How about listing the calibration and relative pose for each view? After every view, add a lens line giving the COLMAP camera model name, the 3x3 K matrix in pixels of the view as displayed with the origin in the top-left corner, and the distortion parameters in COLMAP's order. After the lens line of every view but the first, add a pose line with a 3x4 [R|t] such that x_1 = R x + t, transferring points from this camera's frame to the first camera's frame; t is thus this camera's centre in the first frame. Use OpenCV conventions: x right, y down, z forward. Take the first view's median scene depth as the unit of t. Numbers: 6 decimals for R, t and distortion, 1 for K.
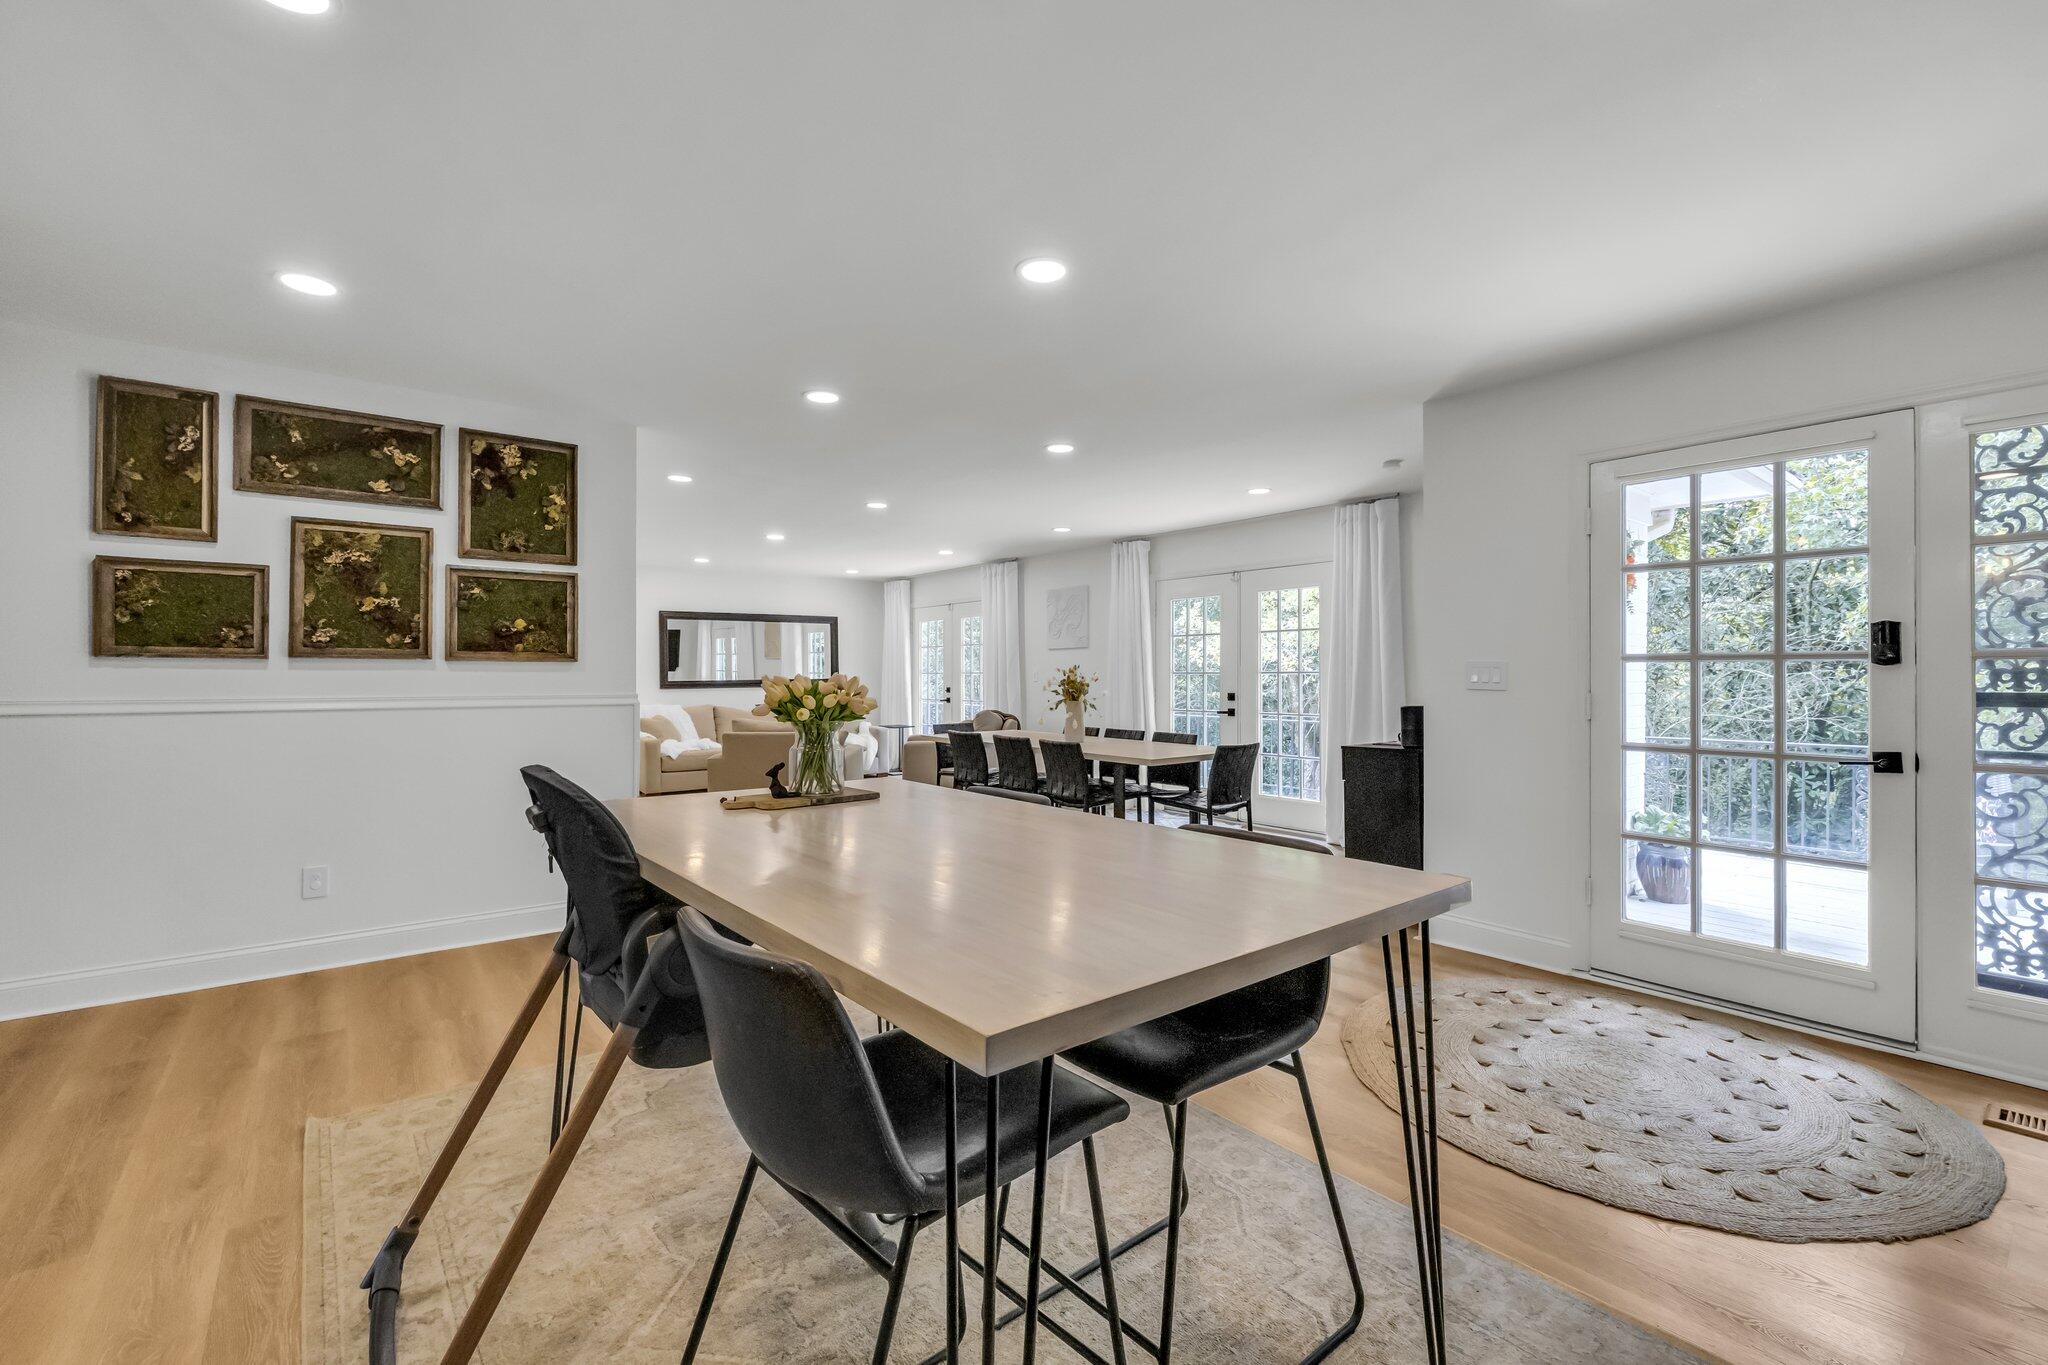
lens RADIAL K [[859.8, 0, 1022.6], [0, 859.8, 673.7], [0, 0, 1]] dist [-0.002997, 0.000686]
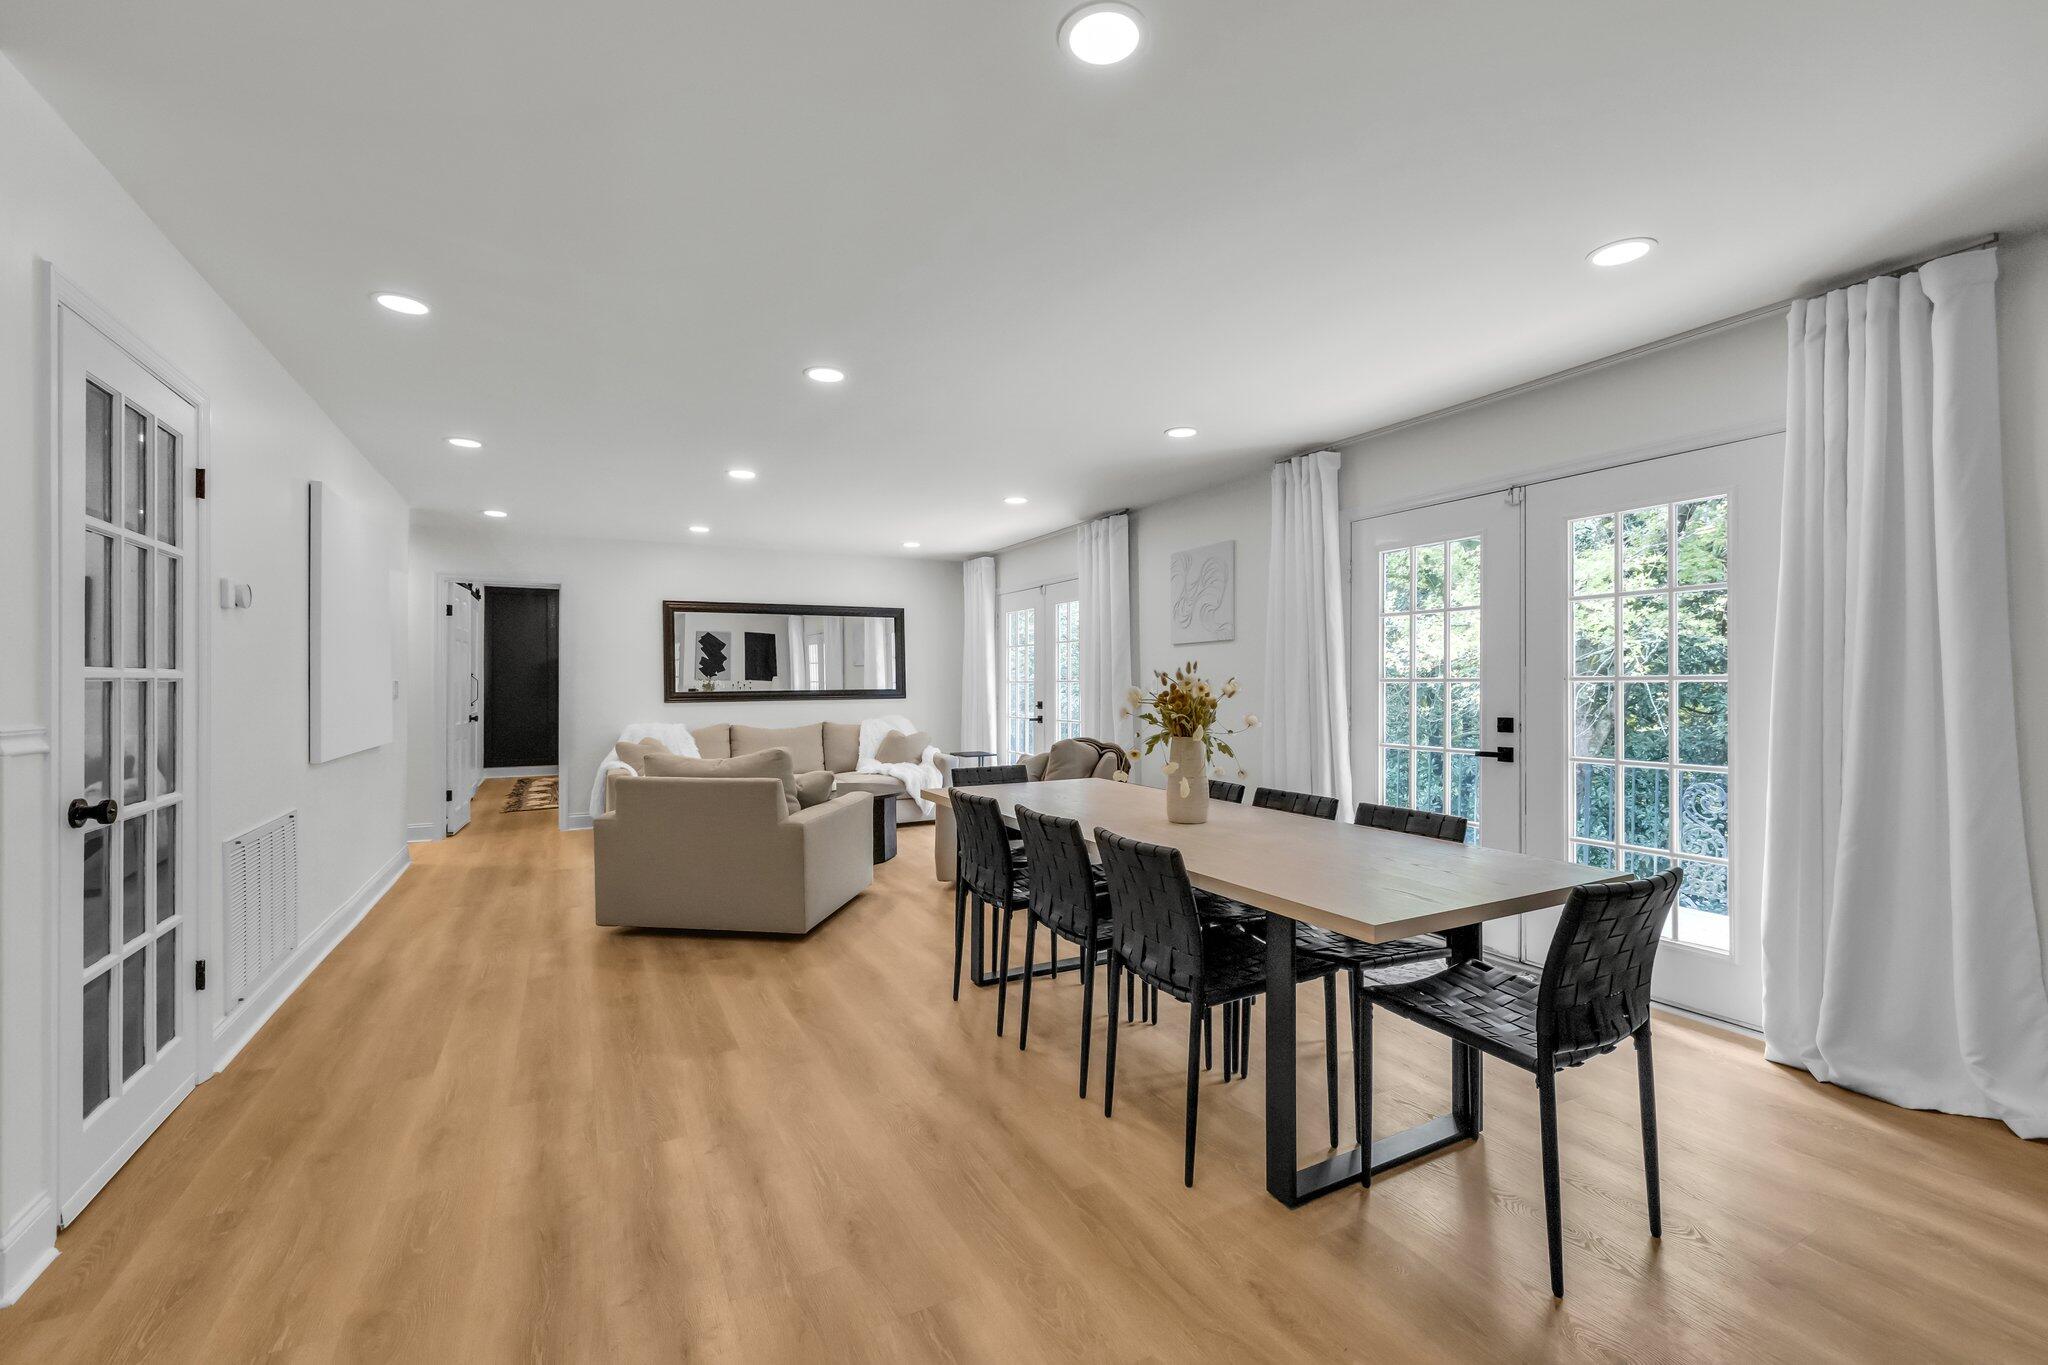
lens RADIAL K [[859.8, 0, 1024.6], [0, 859.8, 686.0], [0, 0, 1]] dist [-0.002997, 0.000686]
pose [[0.982614, 0.000125, -0.185658, 0.047169], [0.000347, 0.999997, 0.002510, 0.001555], [0.185657, -0.002531, 0.982611, 0.395065]]
